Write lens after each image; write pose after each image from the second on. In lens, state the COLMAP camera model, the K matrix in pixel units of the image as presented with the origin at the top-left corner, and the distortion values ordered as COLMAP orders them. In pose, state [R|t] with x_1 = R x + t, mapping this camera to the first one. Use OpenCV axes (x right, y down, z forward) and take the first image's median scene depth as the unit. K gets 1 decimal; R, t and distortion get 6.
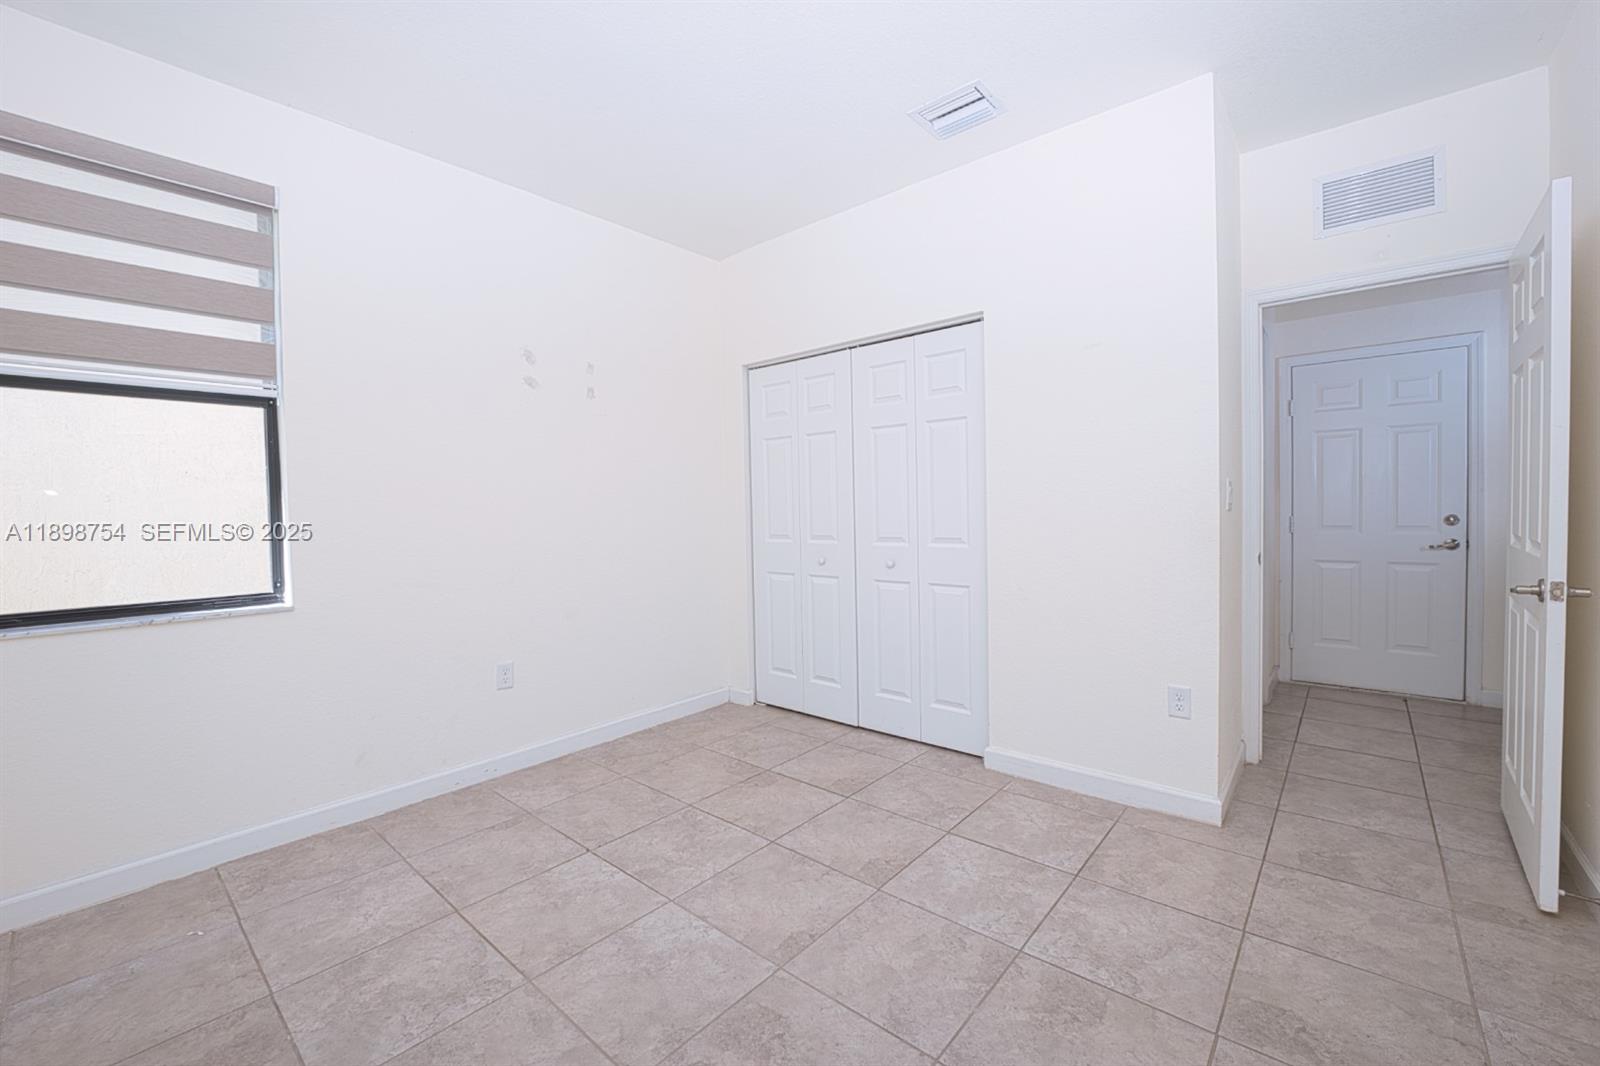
lens RADIAL K [[658.7, 0, 791.8], [0, 658.7, 531.6], [0, 0, 1]] dist [-0.027137, 0.002688]
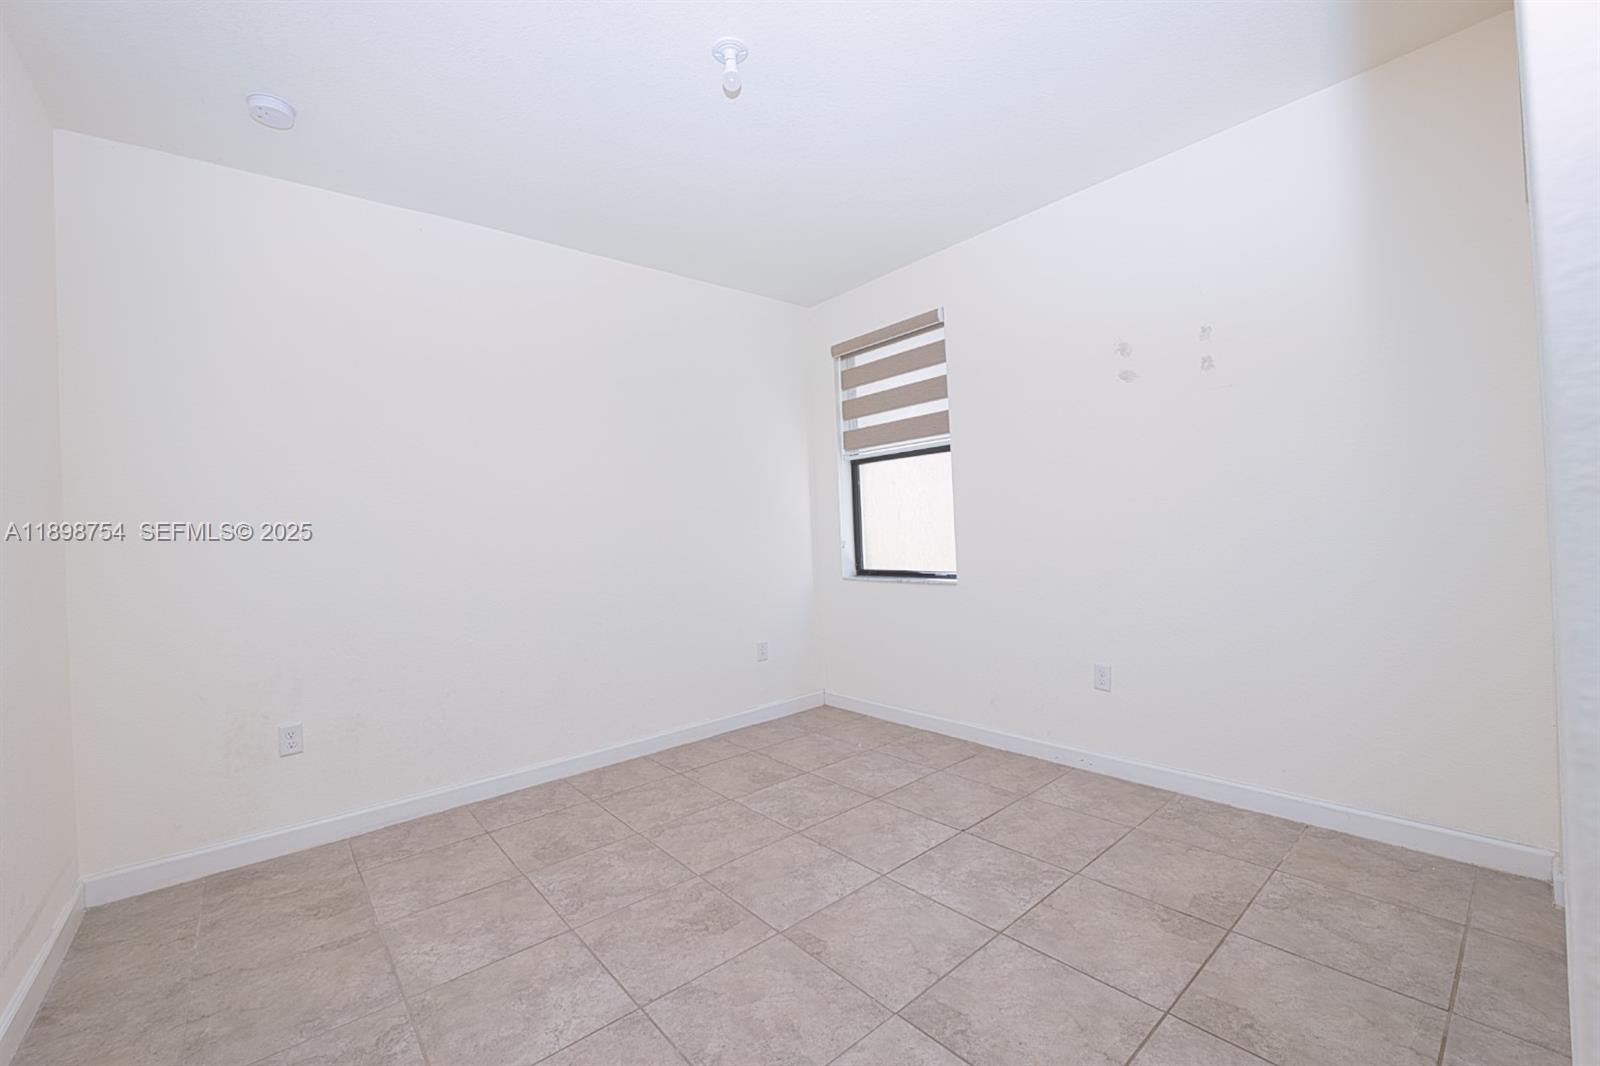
lens RADIAL K [[658.7, 0, 796.0], [0, 658.7, 534.0], [0, 0, 1]] dist [-0.027137, 0.002688]
pose [[-0.157516, 0.033421, -0.986951, 0.729205], [0.015961, 0.999383, 0.031295, -0.046347], [0.987388, -0.010823, -0.157952, 0.813985]]
